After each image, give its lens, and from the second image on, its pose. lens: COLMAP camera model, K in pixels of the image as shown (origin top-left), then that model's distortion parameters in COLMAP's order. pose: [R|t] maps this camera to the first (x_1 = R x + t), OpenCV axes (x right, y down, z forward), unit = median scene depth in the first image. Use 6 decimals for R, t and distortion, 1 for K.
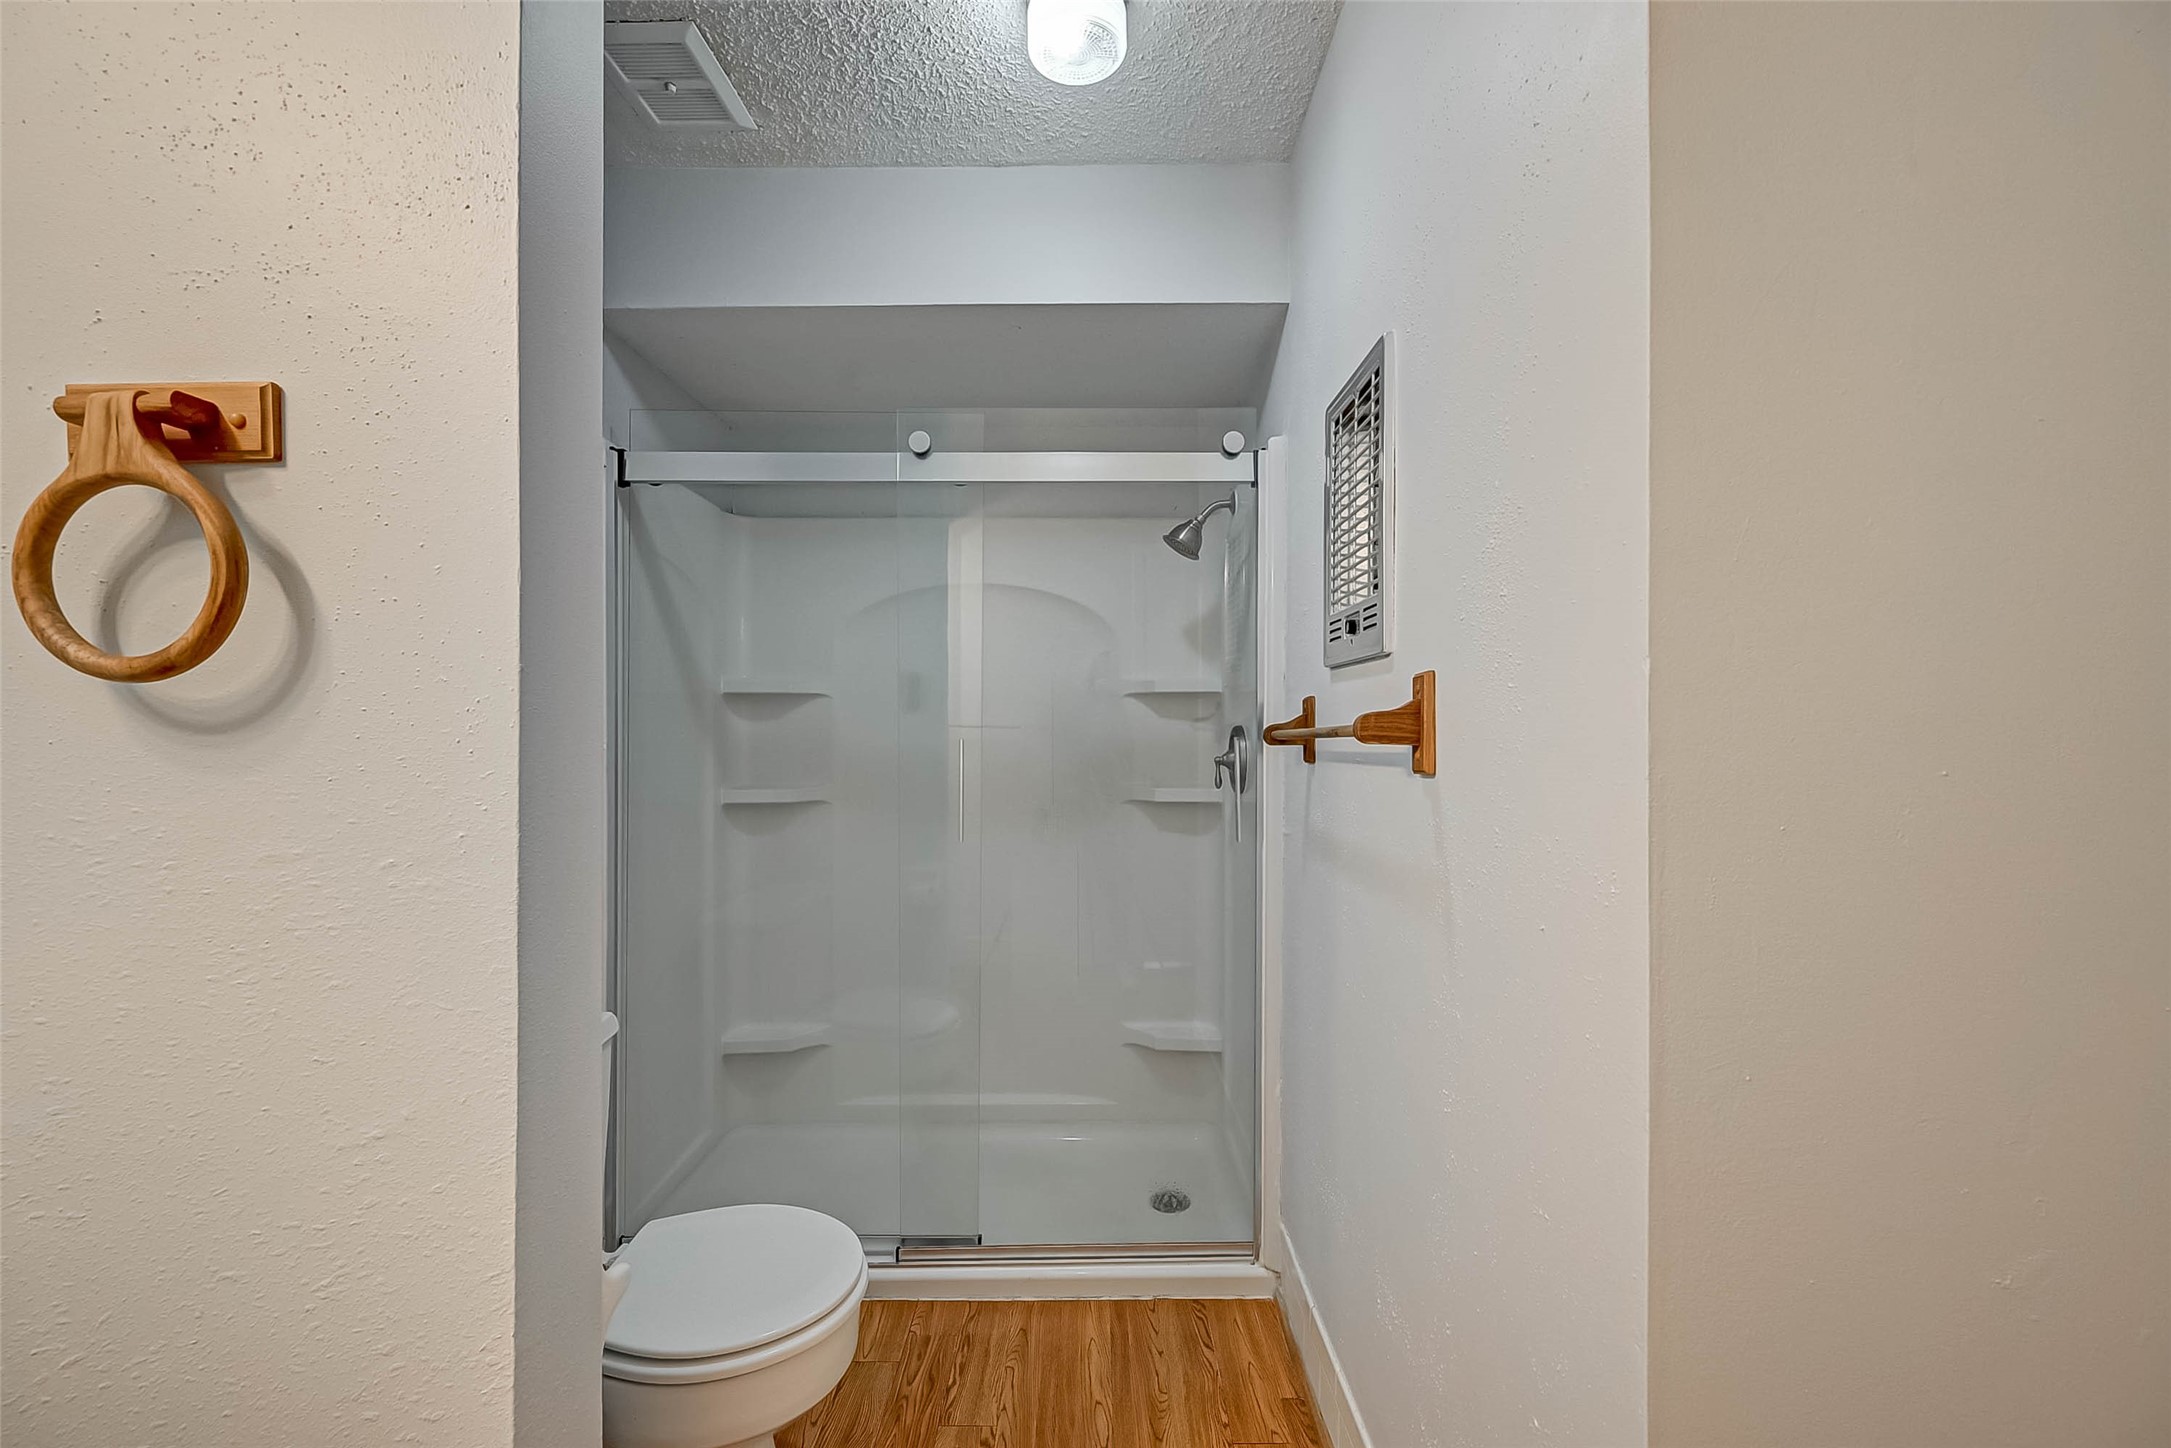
lens RADIAL K [[866.7, 0, 1070.7], [0, 866.7, 725.6], [0, 0, 1]] dist [-0.000021, 0.000073]
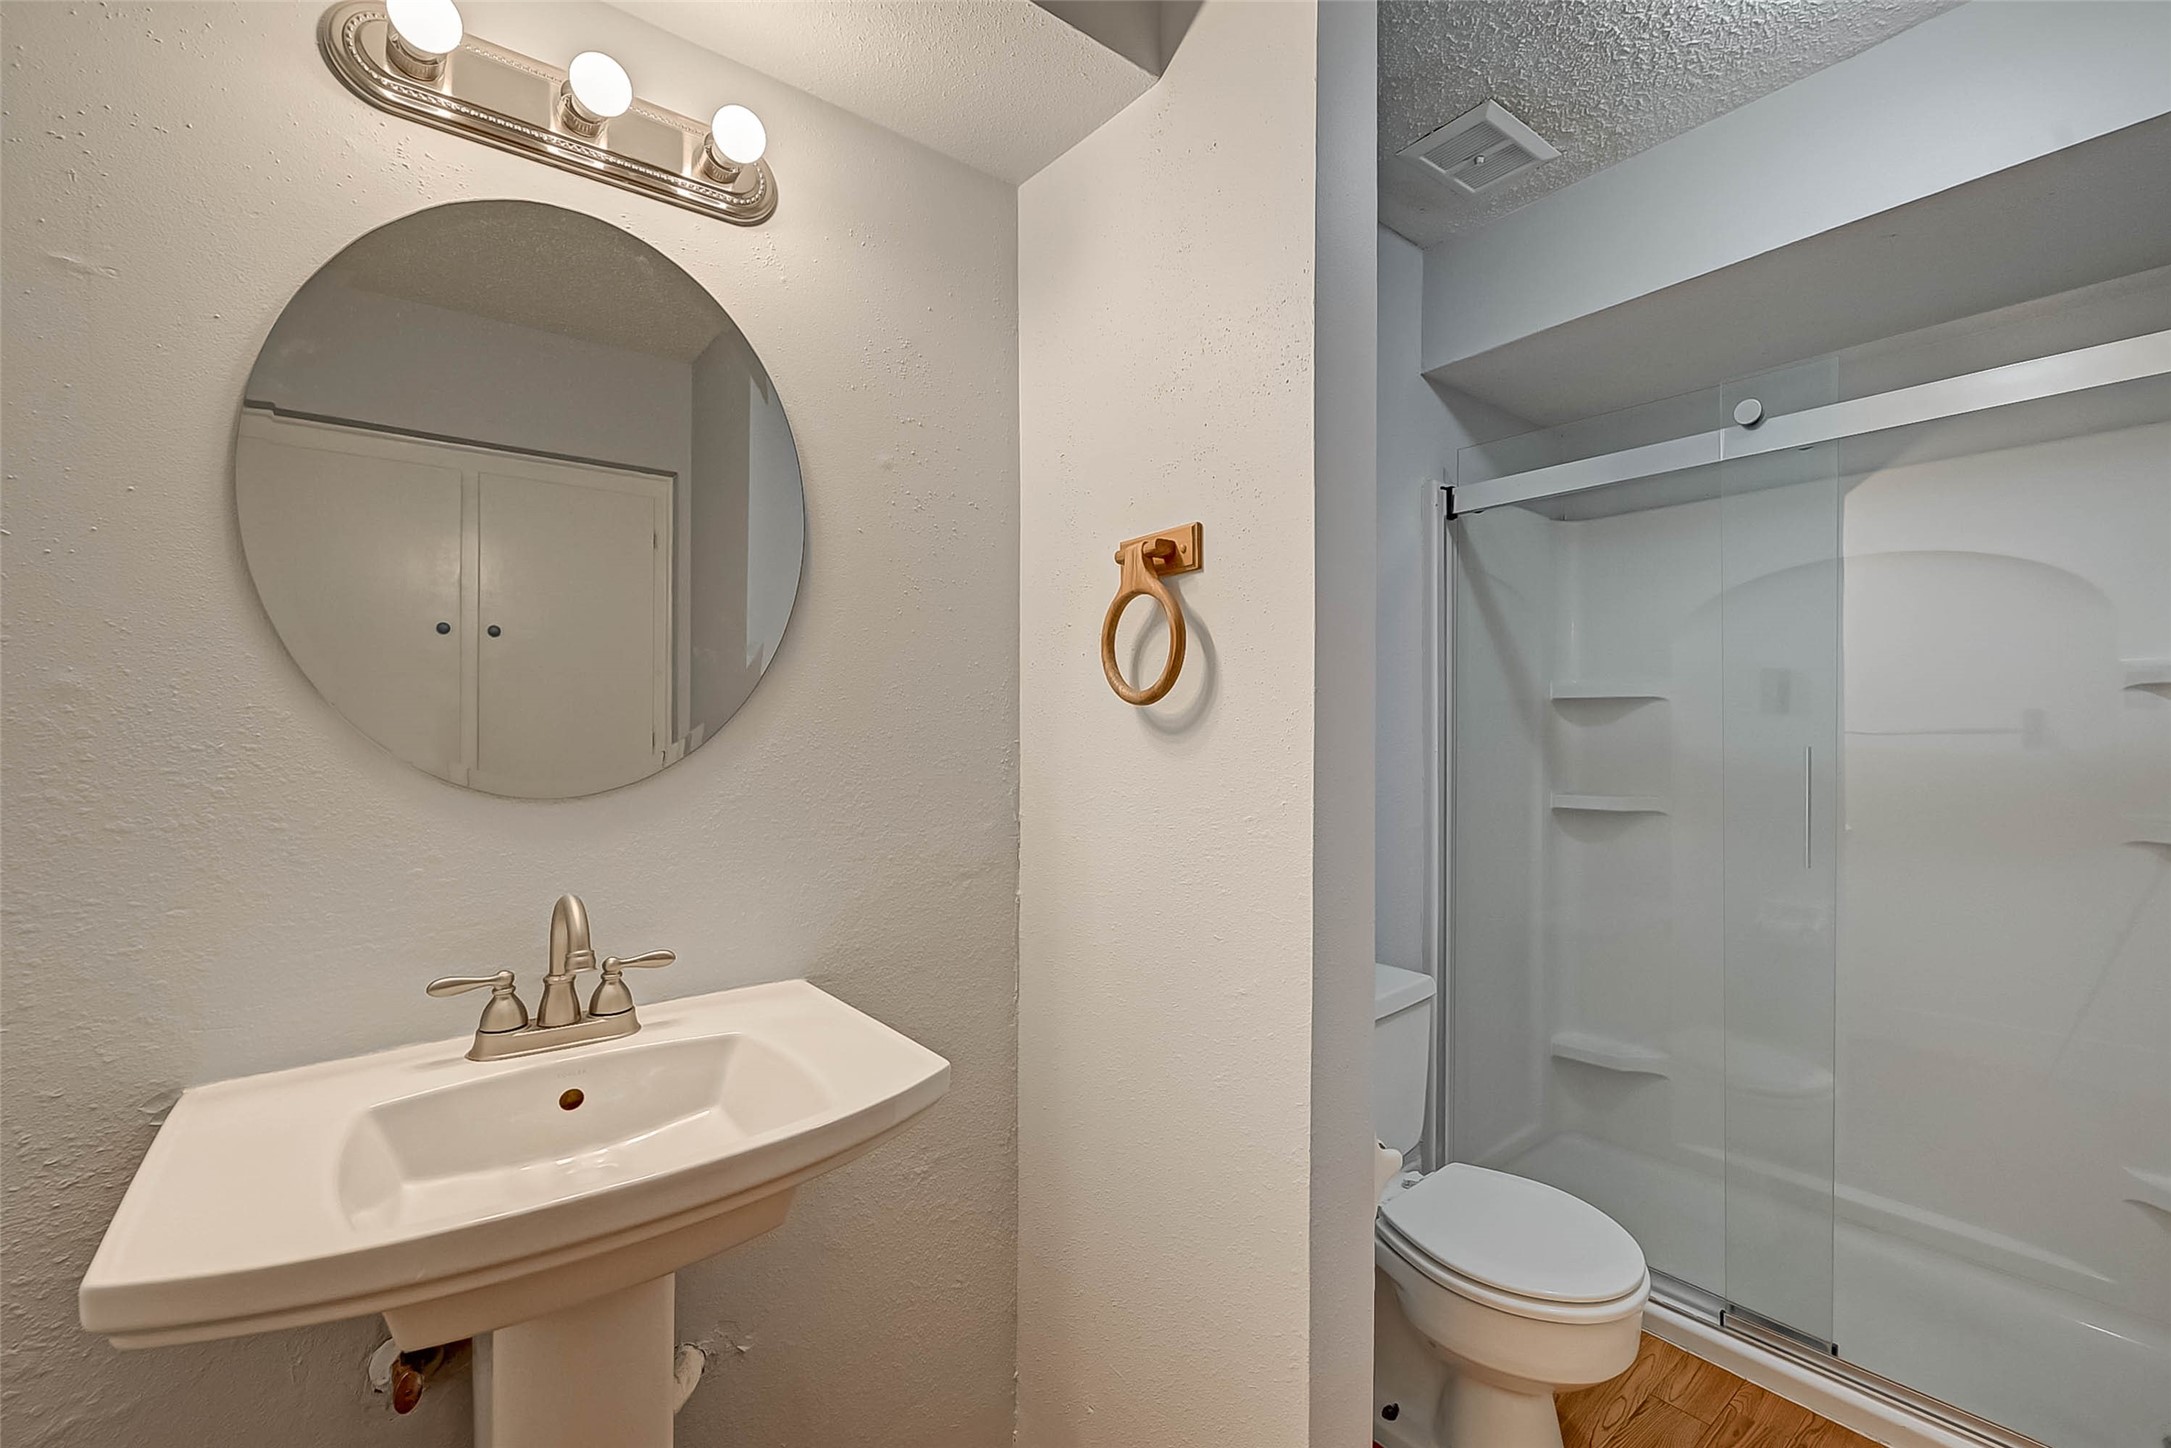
lens RADIAL K [[866.7, 0, 1070.7], [0, 866.7, 725.6], [0, 0, 1]] dist [-0.000021, 0.000073]
pose [[0.585125, -0.002581, -0.810939, 0.109597], [-0.002667, 0.999983, -0.005107, 0.000588], [0.810939, 0.005151, 0.585108, -0.063850]]
